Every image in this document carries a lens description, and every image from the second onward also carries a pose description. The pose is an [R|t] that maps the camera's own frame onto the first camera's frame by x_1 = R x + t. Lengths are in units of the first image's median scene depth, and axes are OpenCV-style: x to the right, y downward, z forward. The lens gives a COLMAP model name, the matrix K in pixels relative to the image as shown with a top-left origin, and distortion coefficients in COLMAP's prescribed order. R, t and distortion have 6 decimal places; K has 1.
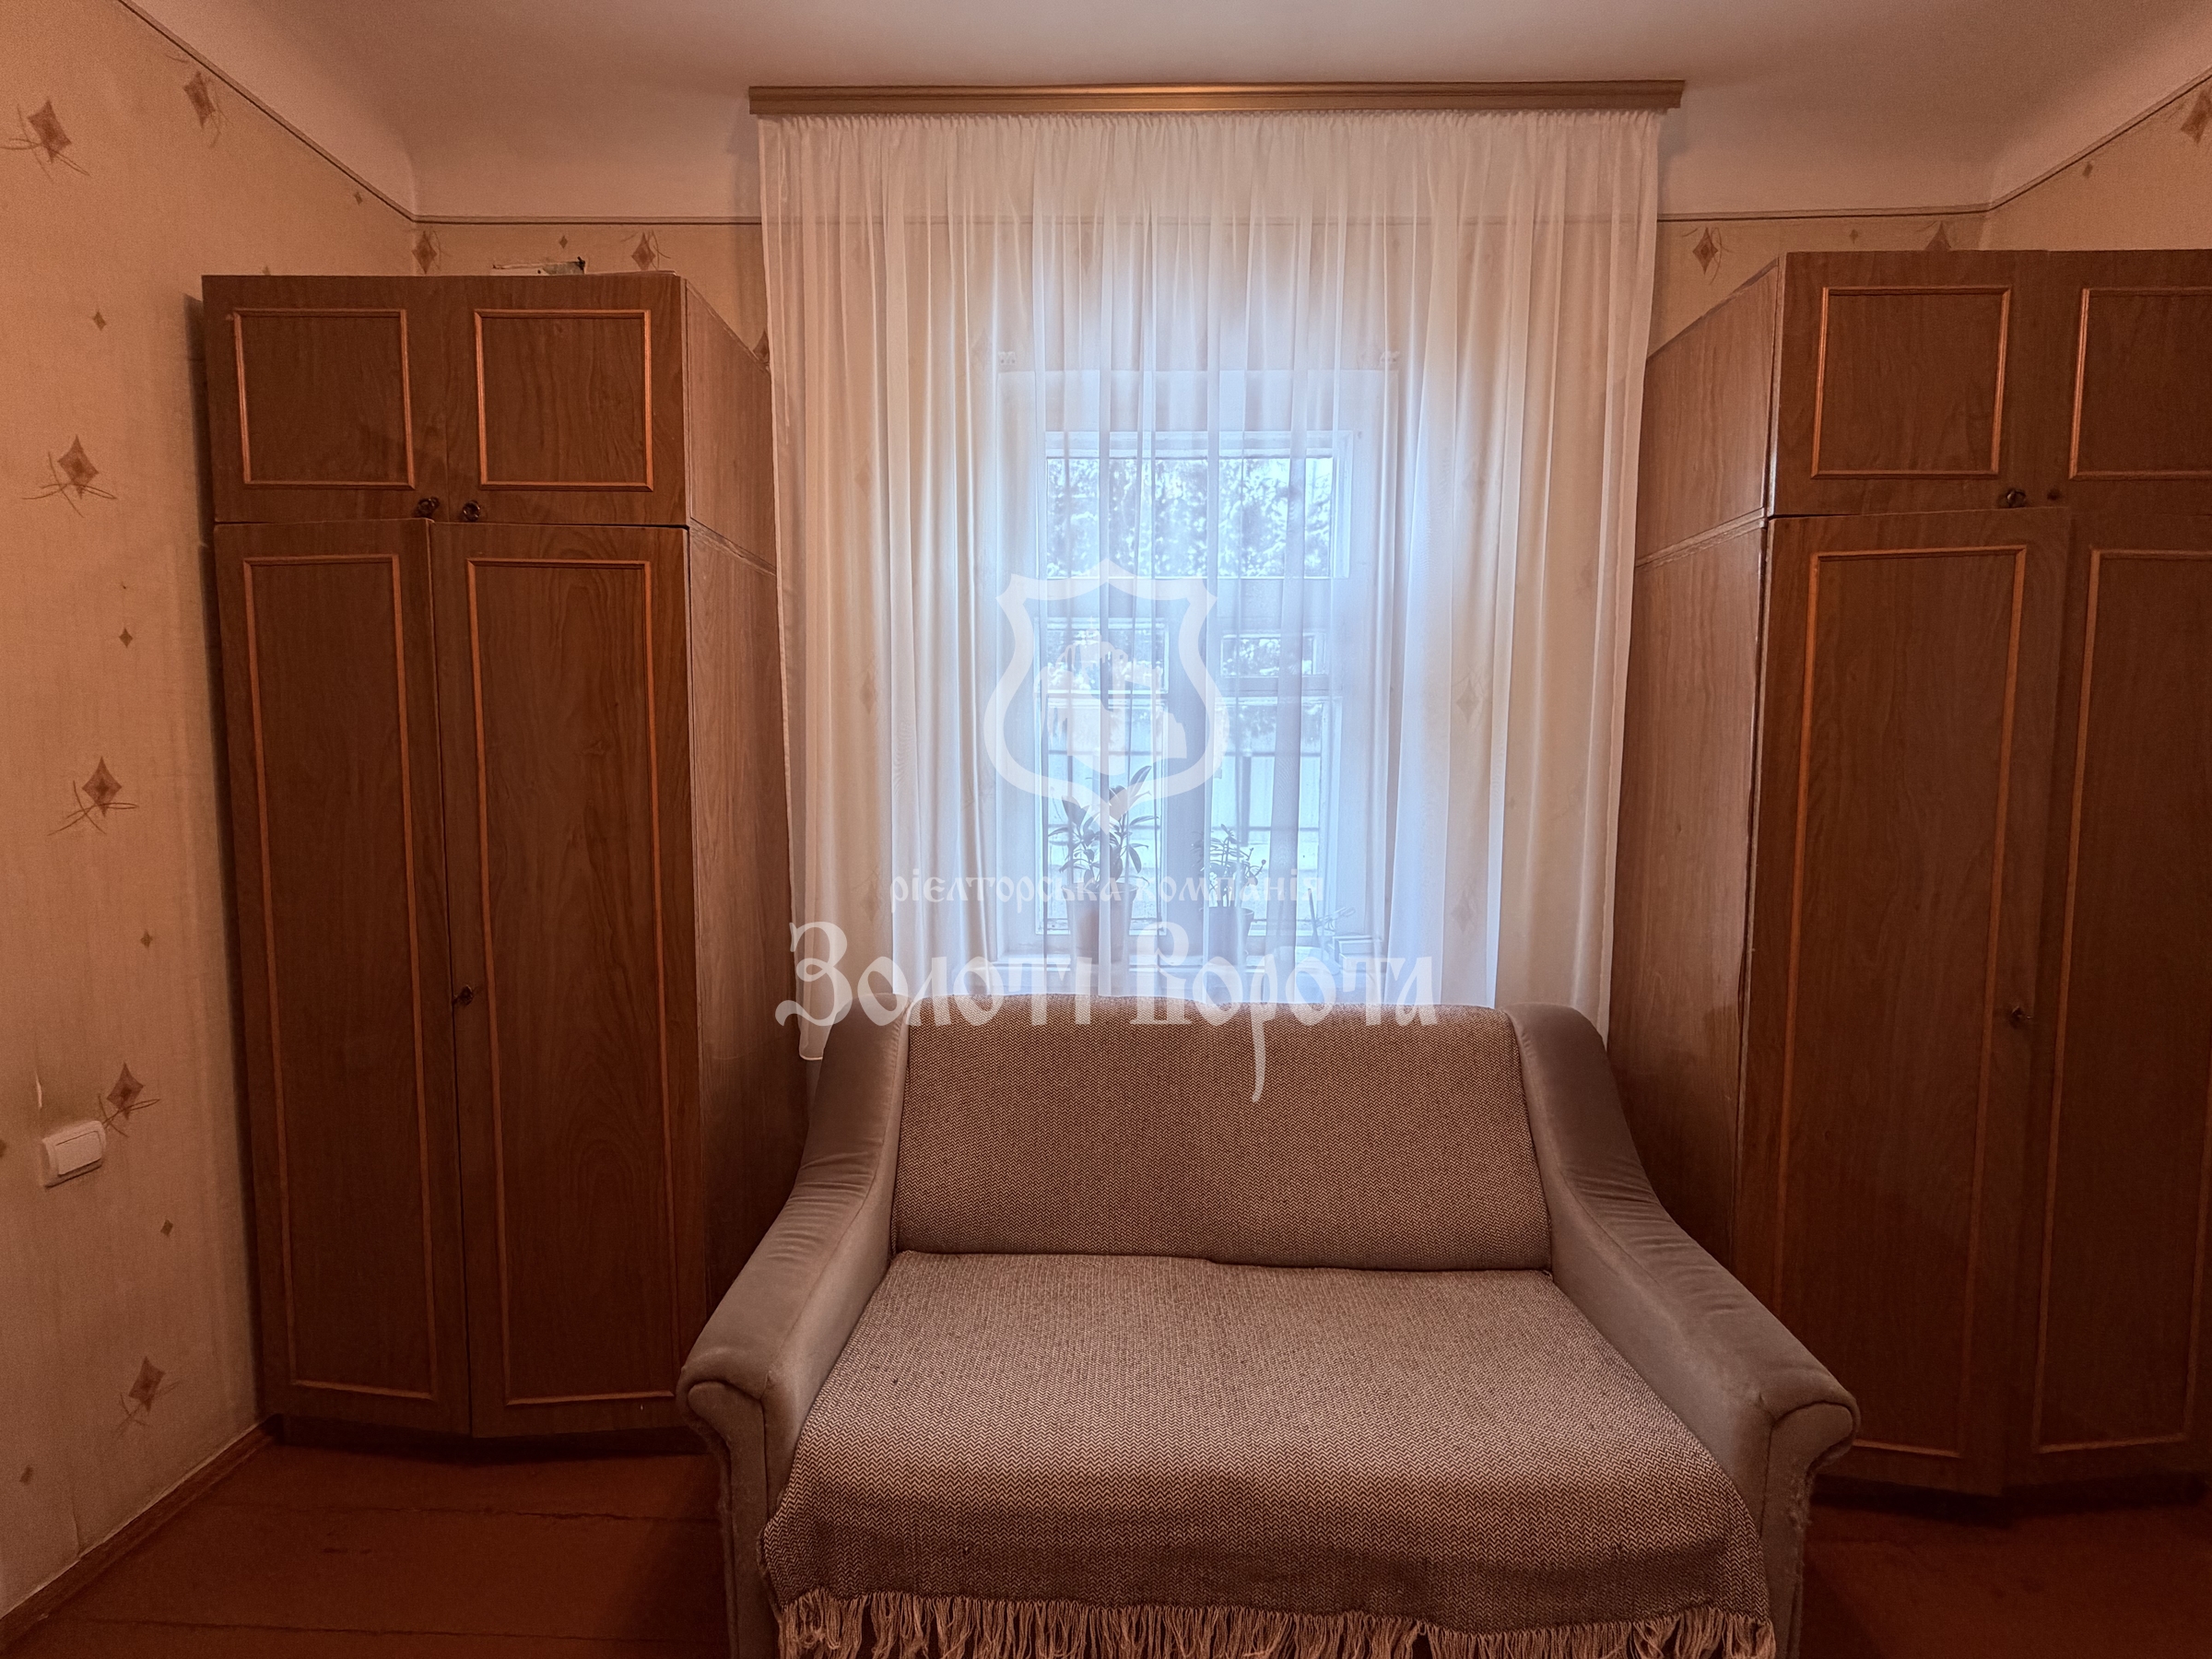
lens RADIAL K [[878.4, 0, 1102.0], [0, 878.4, 827.8], [0, 0, 1]] dist [0.000122, 0.000165]
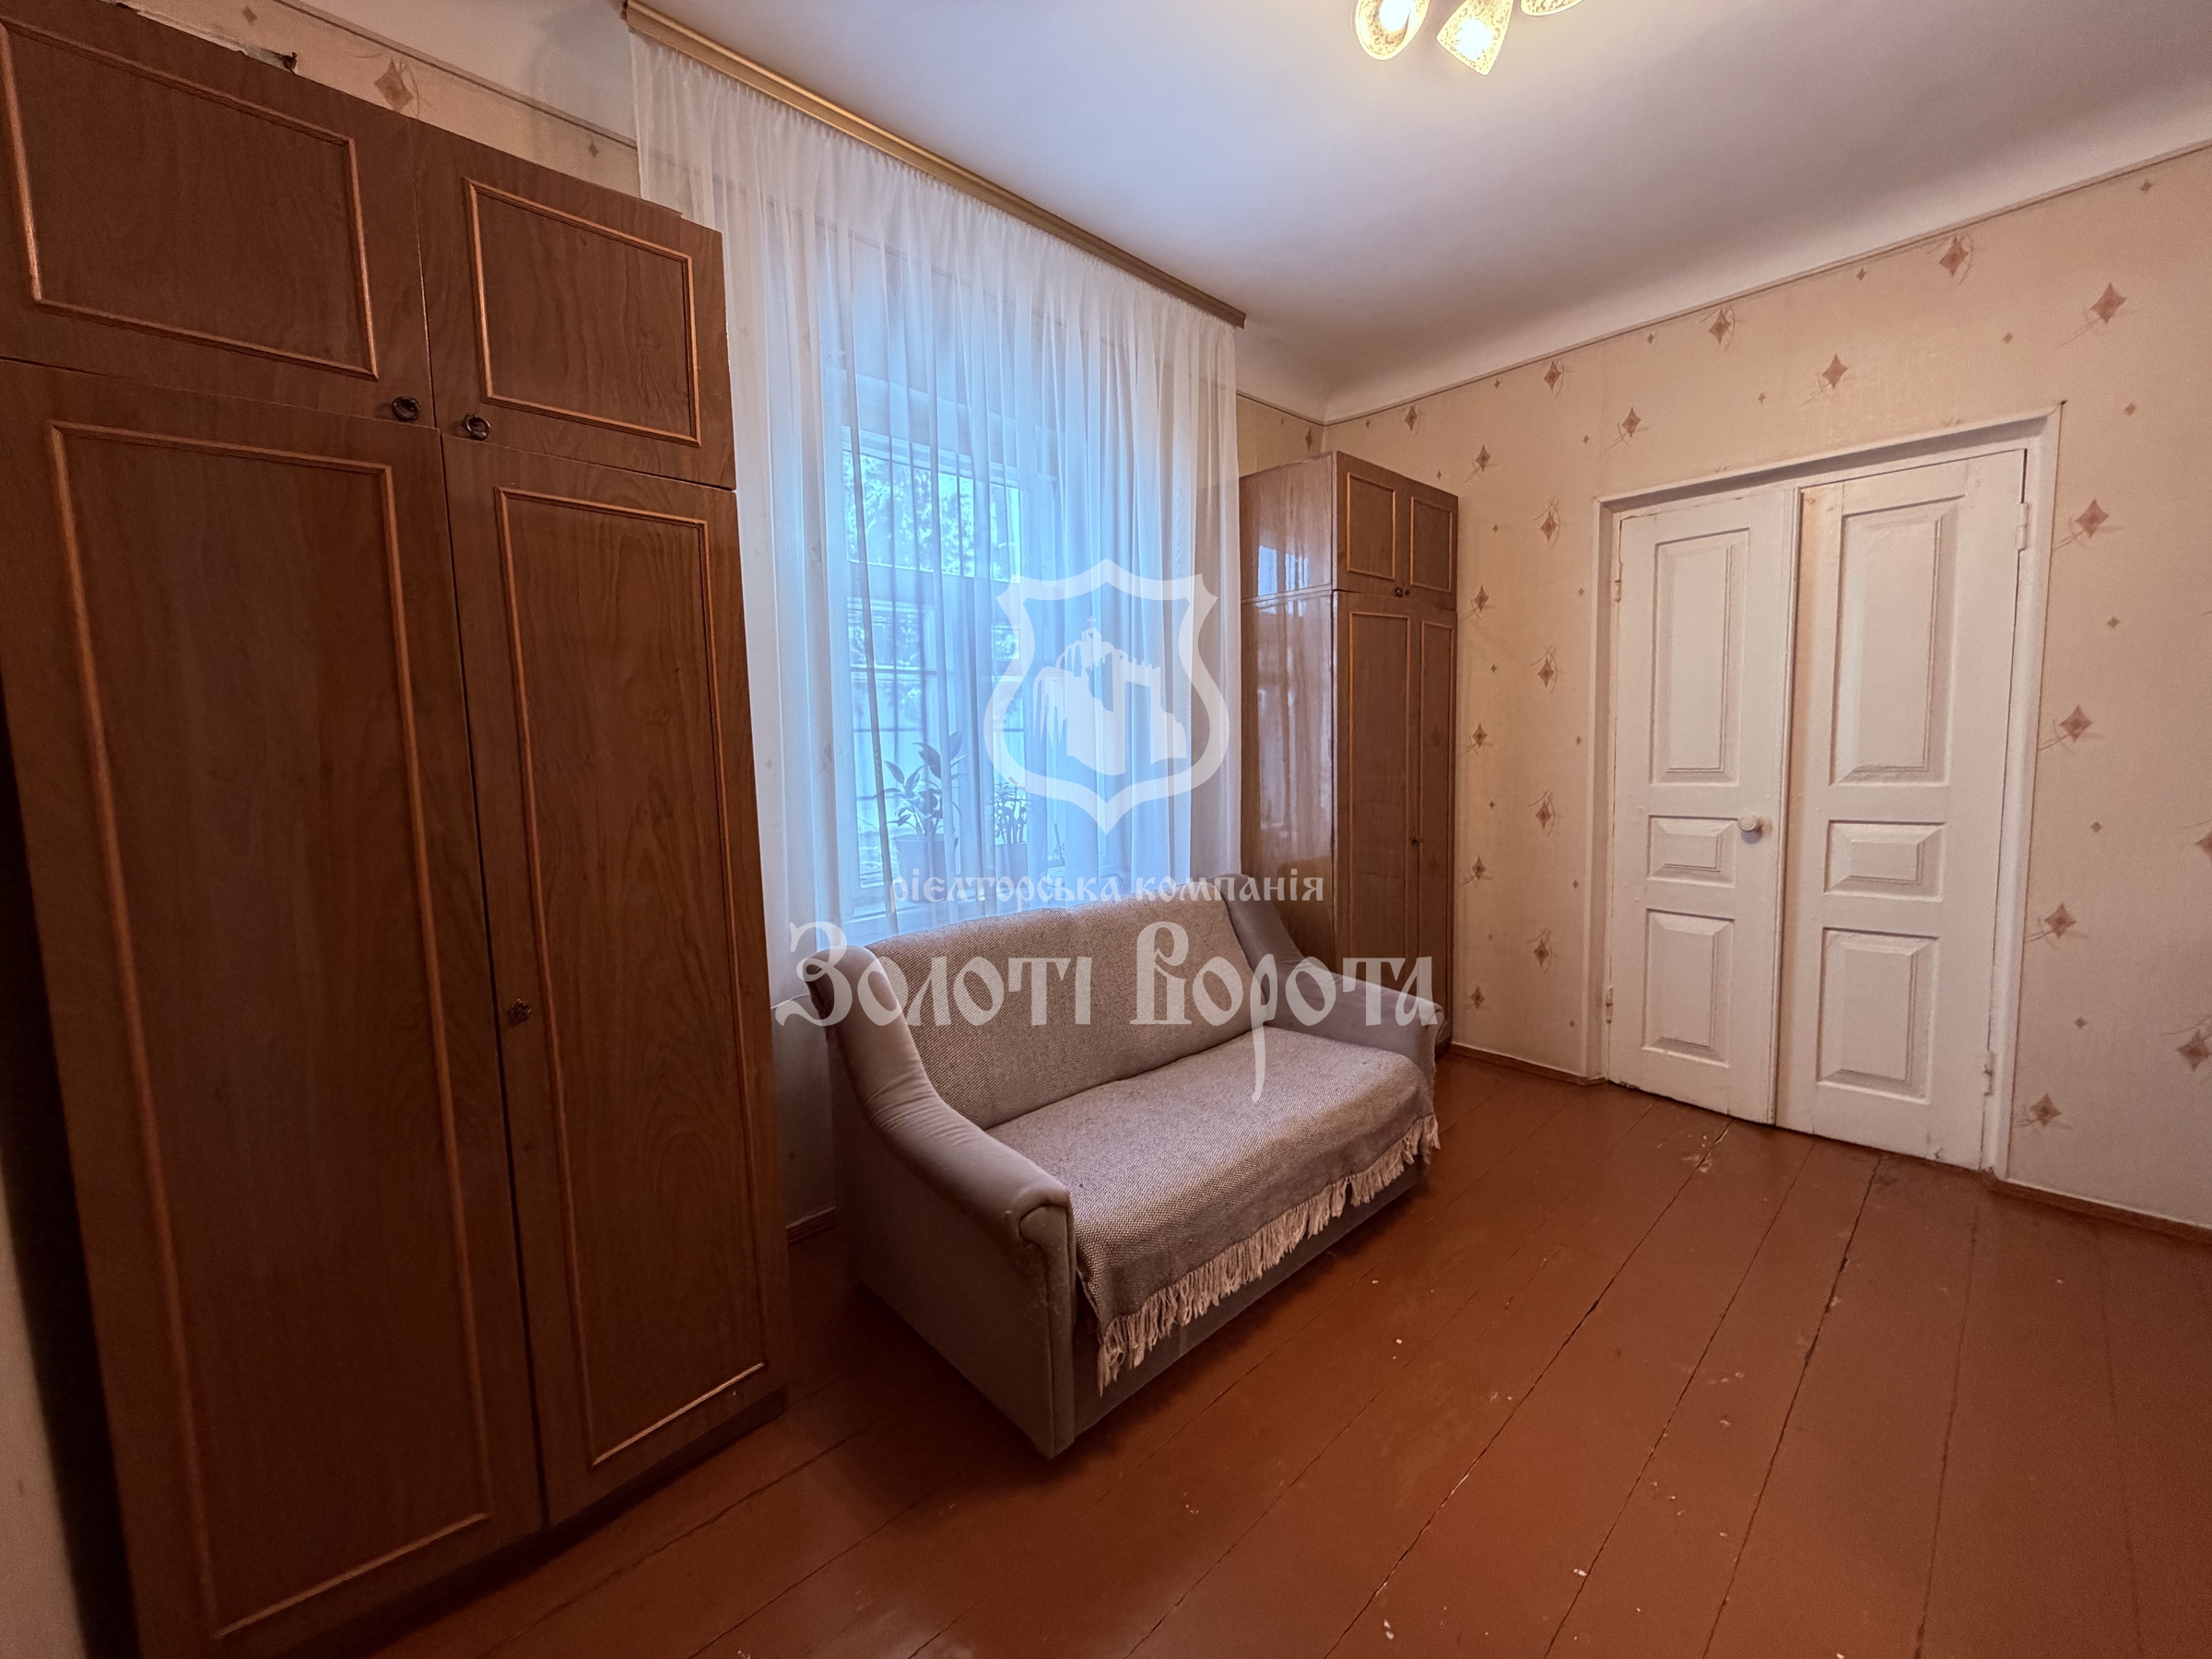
lens RADIAL K [[878.4, 0, 1102.0], [0, 878.4, 827.8], [0, 0, 1]] dist [0.000122, 0.000165]
pose [[0.712710, -0.092296, 0.695360, -0.901112], [0.074903, 0.995652, 0.055382, 0.011502], [-0.697448, 0.012614, 0.716524, 0.007887]]
